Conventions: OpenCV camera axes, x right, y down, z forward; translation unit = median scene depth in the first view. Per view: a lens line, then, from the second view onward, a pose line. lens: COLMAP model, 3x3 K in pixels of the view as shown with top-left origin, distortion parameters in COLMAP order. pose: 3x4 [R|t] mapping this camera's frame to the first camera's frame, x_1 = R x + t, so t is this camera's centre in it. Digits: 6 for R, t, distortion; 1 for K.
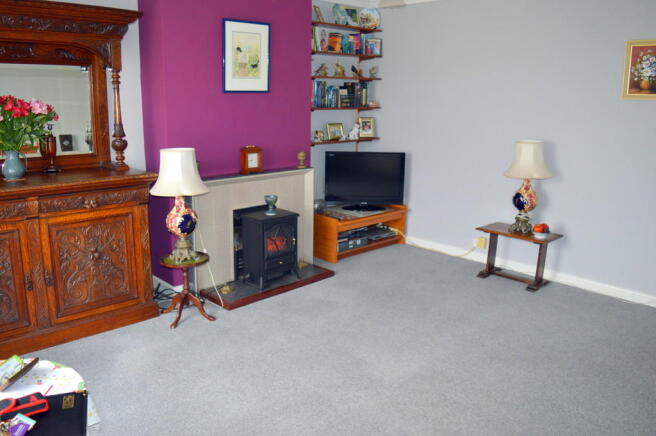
lens RADIAL K [[535.8, 0, 328.0], [0, 535.8, 218.0], [0, 0, 1]] dist [-0.007899, 0.000577]
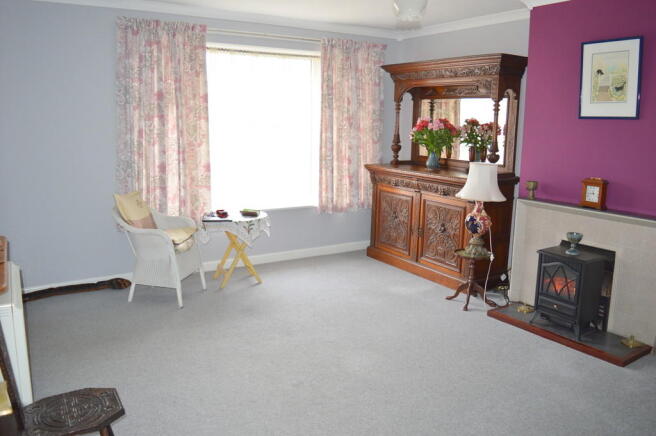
lens RADIAL K [[535.8, 0, 328.0], [0, 535.8, 218.0], [0, 0, 1]] dist [-0.007899, 0.000577]
pose [[-0.175831, 0.171819, -0.969310, 0.843348], [-0.247011, 0.945449, 0.212396, -0.156721], [0.952927, 0.276776, -0.123798, 0.734218]]
